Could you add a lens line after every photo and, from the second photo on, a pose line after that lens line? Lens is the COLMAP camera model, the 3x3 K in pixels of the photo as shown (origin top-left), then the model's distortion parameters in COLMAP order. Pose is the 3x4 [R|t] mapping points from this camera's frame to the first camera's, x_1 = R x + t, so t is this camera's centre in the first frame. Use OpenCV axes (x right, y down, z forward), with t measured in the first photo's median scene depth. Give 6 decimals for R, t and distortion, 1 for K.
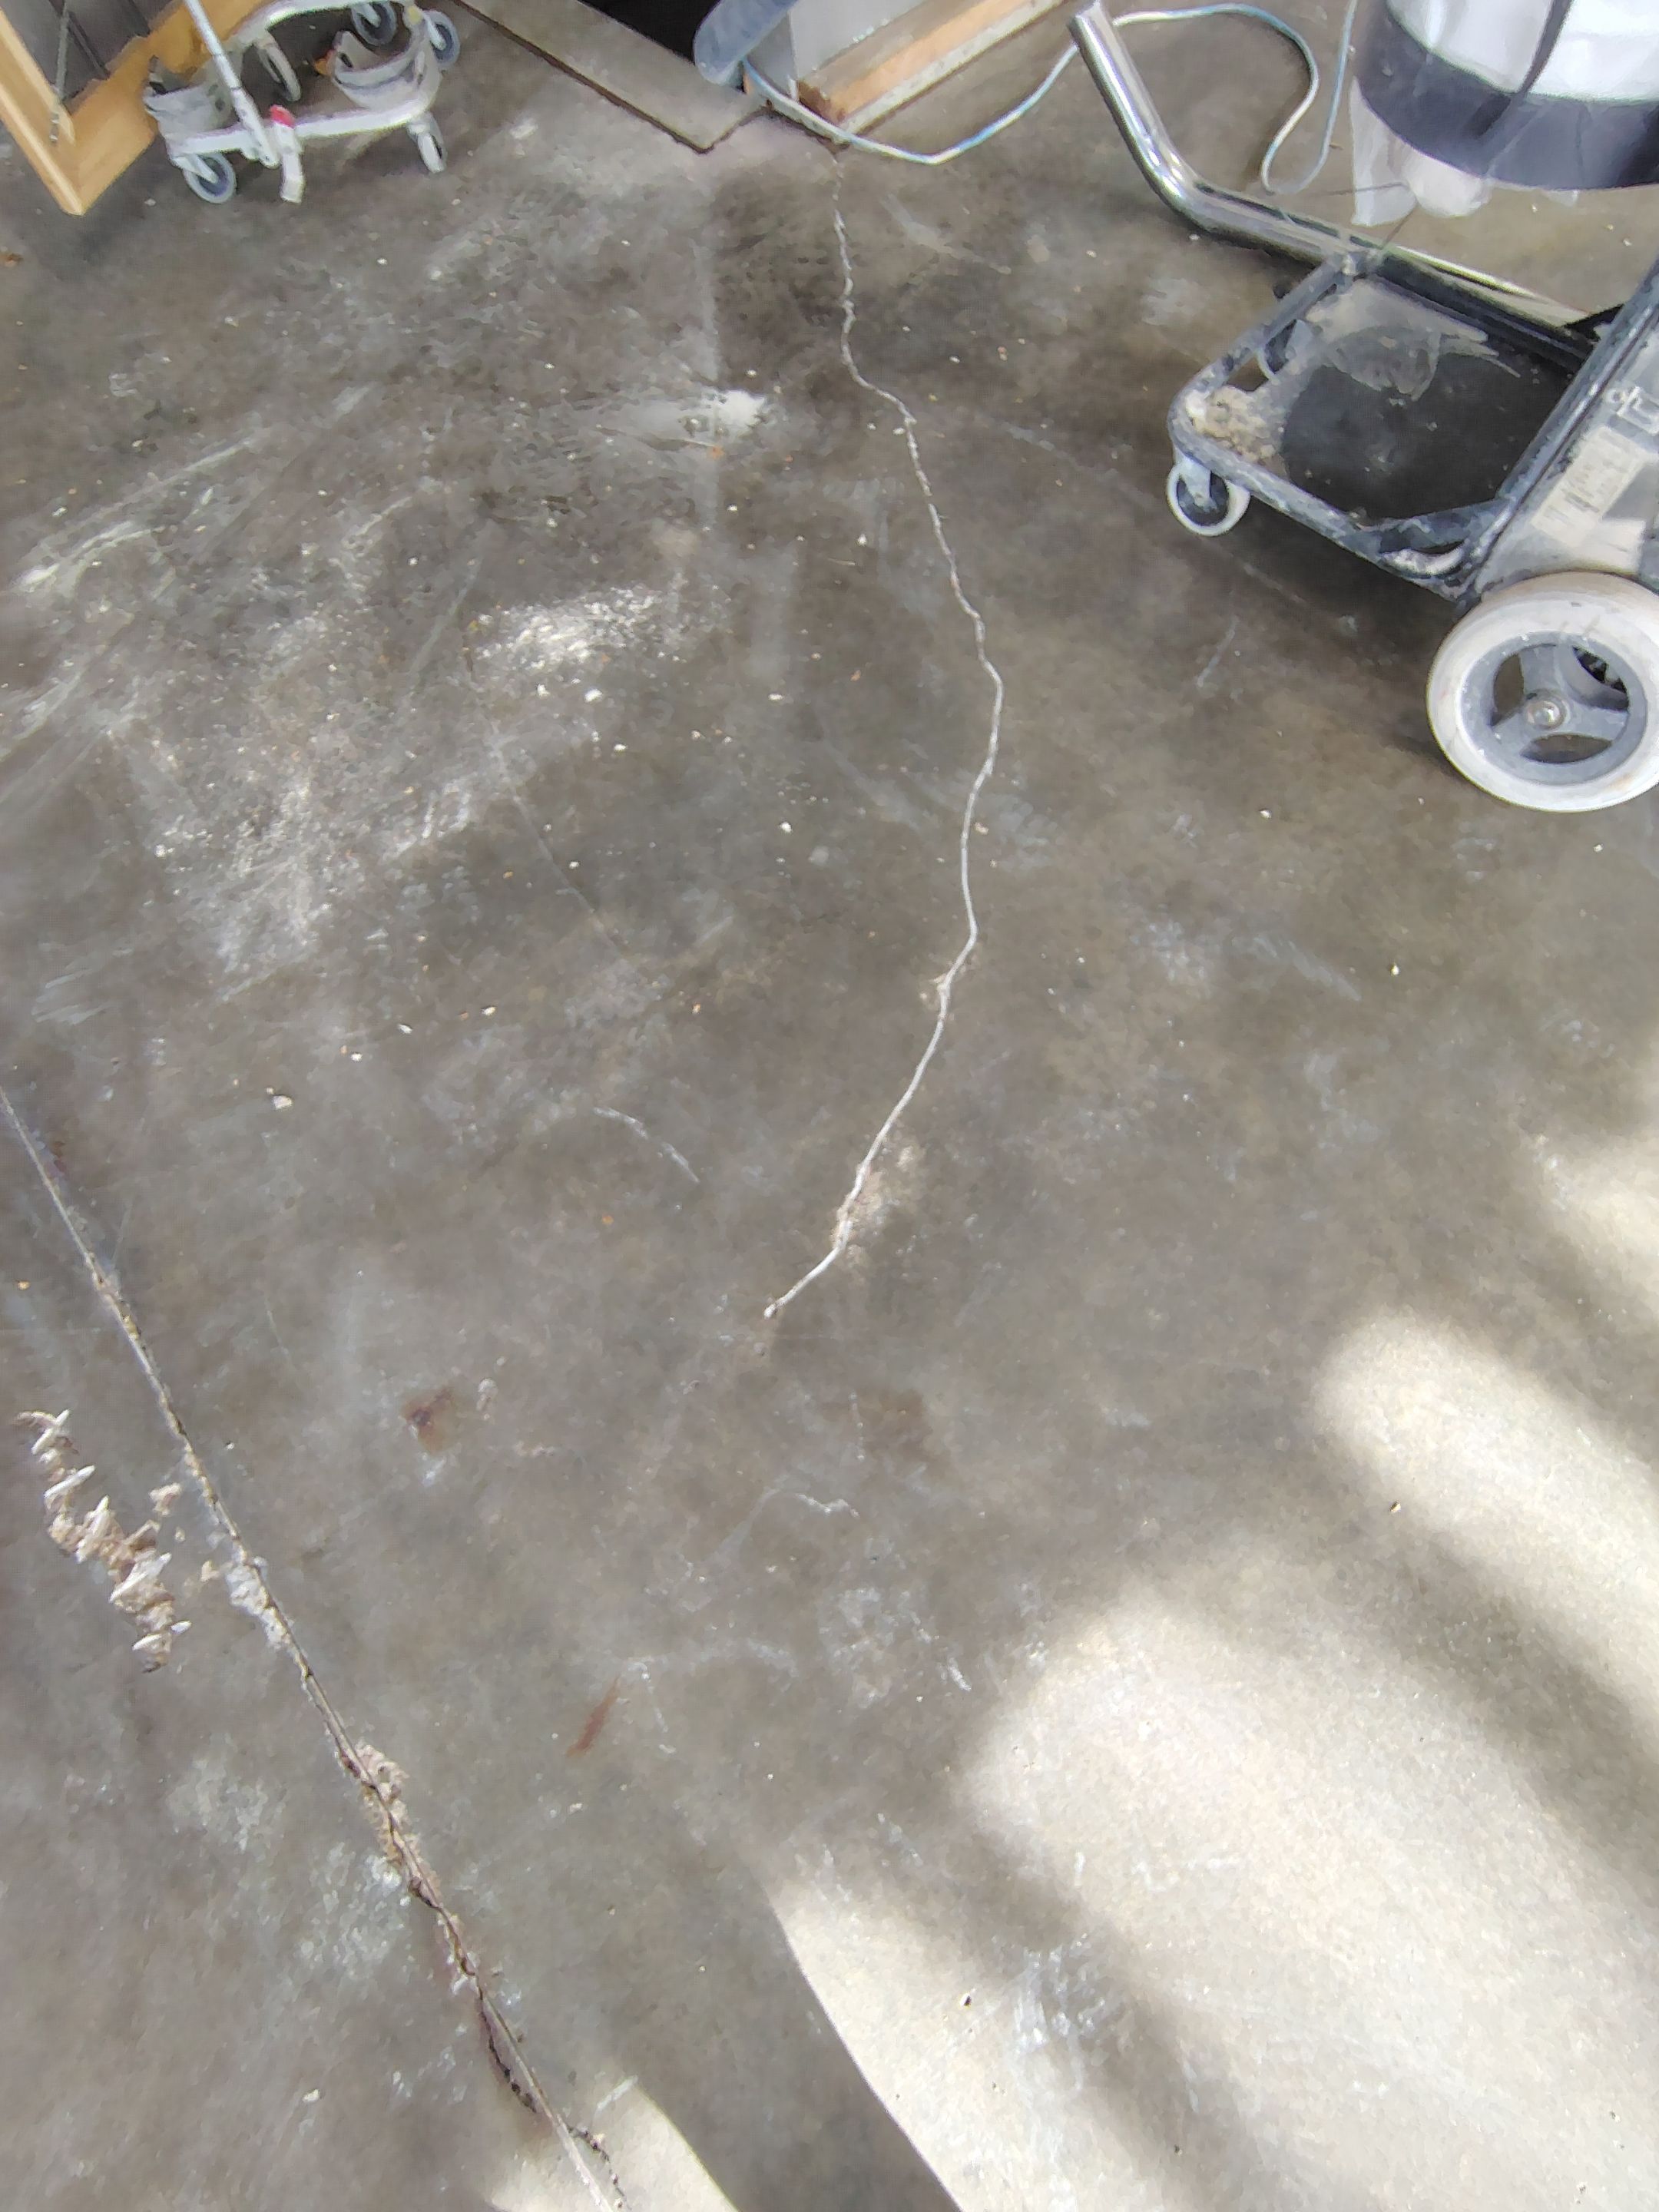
lens RADIAL K [[1028.5, 0, 802.6], [0, 1028.5, 1105.7], [0, 0, 1]] dist [-0.007033, 0.001818]
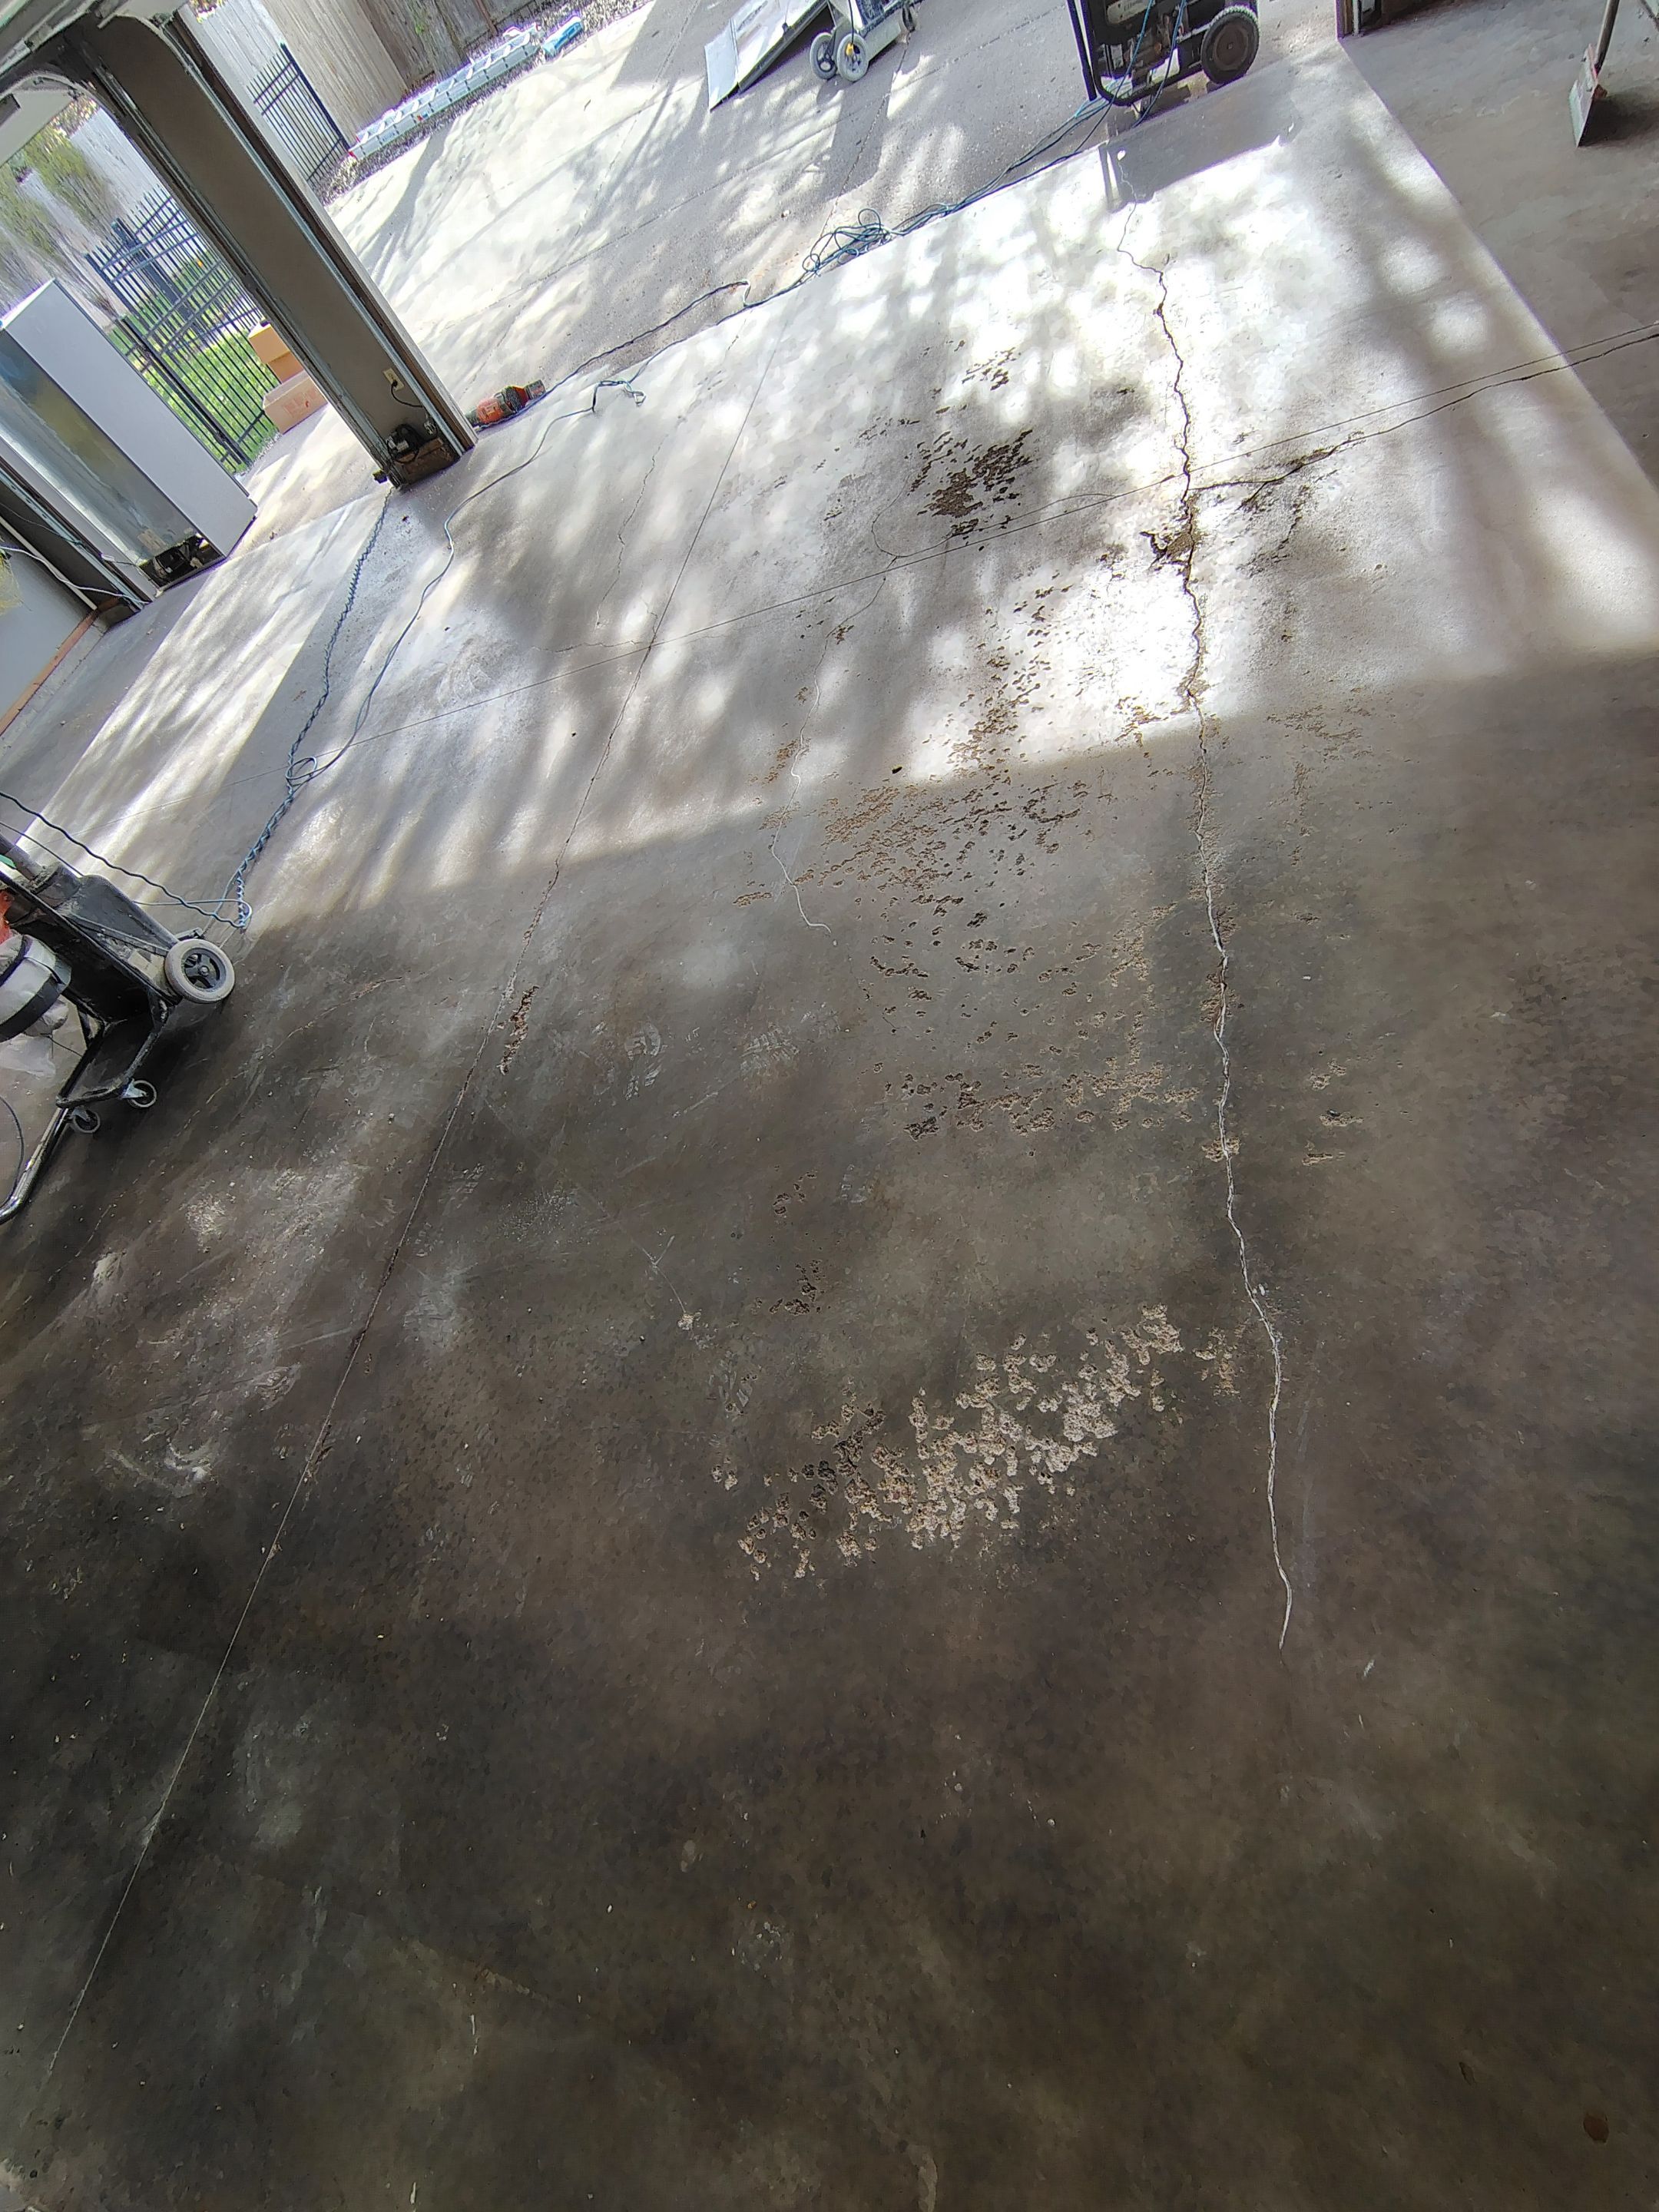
lens RADIAL K [[1028.5, 0, 827.7], [0, 1028.5, 1095.5], [0, 0, 1]] dist [-0.007033, 0.001818]
pose [[-0.511931, -0.437666, 0.739172, -3.041459], [0.837896, -0.444087, 0.317360, 0.121621], [0.189359, 0.781816, 0.594060, -0.391189]]
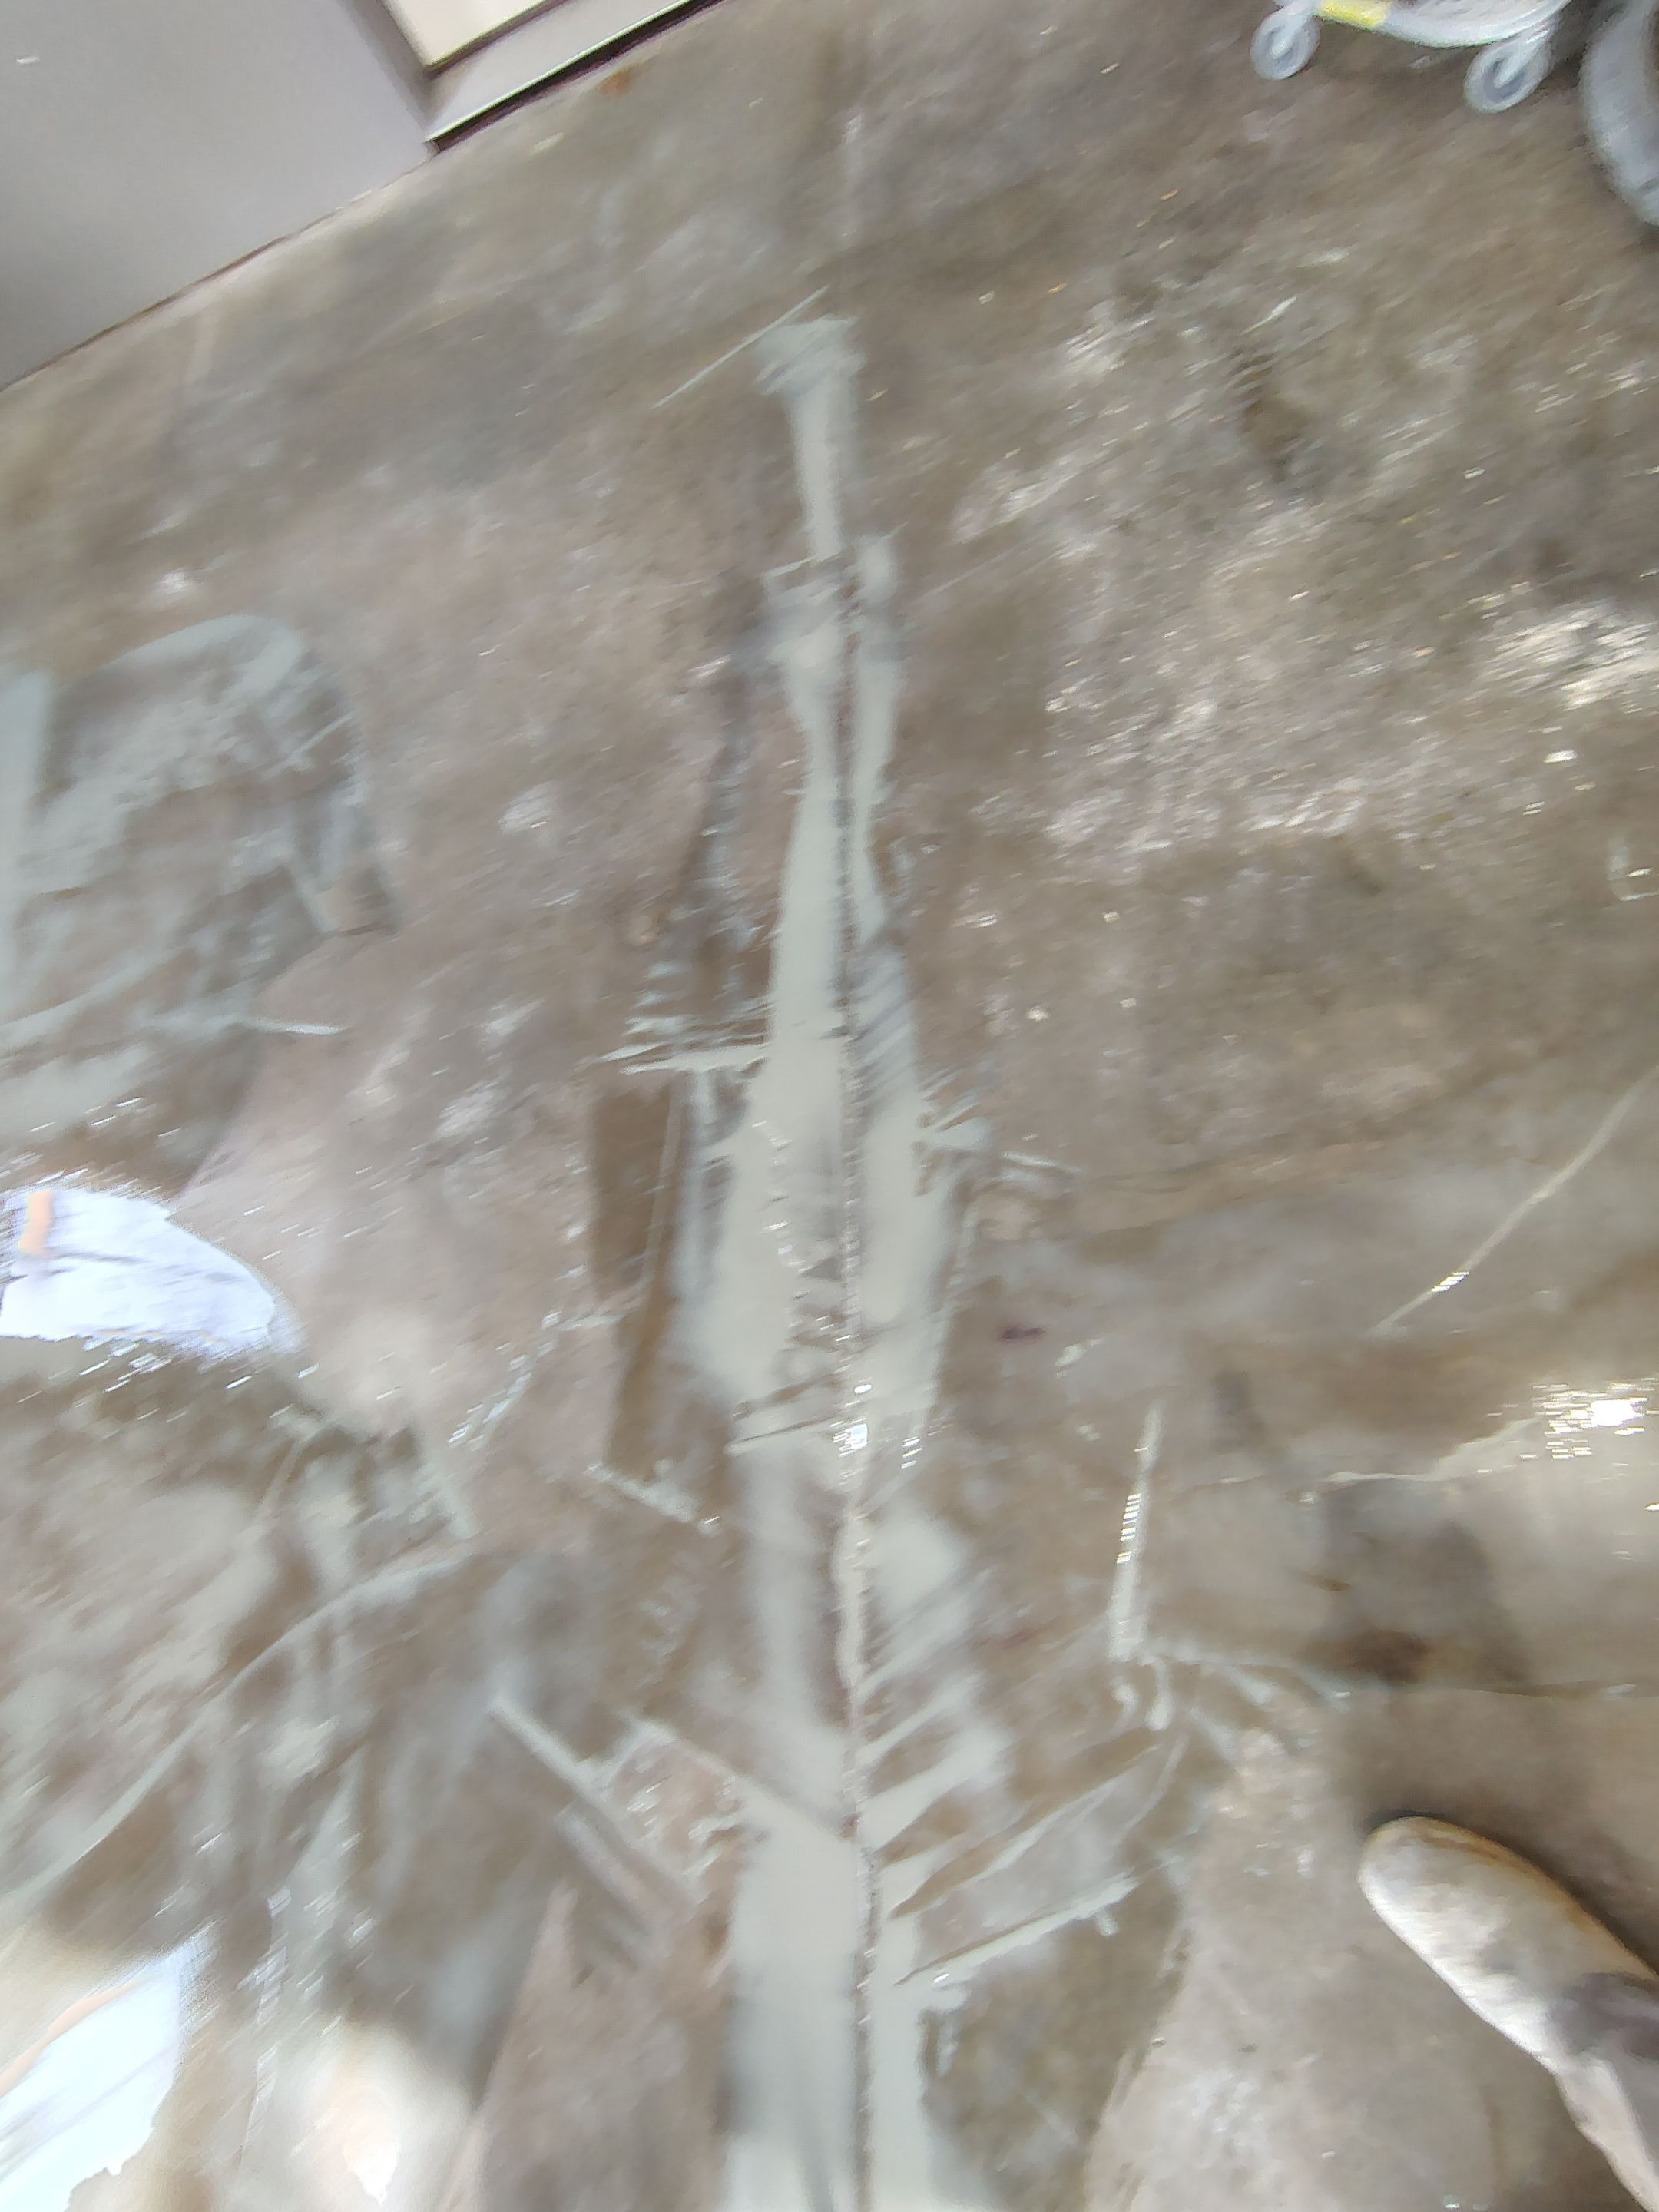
lens RADIAL K [[1028.5, 0, 830.4], [0, 1028.5, 1071.8], [0, 0, 1]] dist [-0.007033, 0.001818]
pose [[0.756406, 0.560396, -0.337350, -0.267508], [-0.450495, 0.820252, 0.352478, -0.240775], [0.474239, -0.114642, 0.872900, -0.093559]]
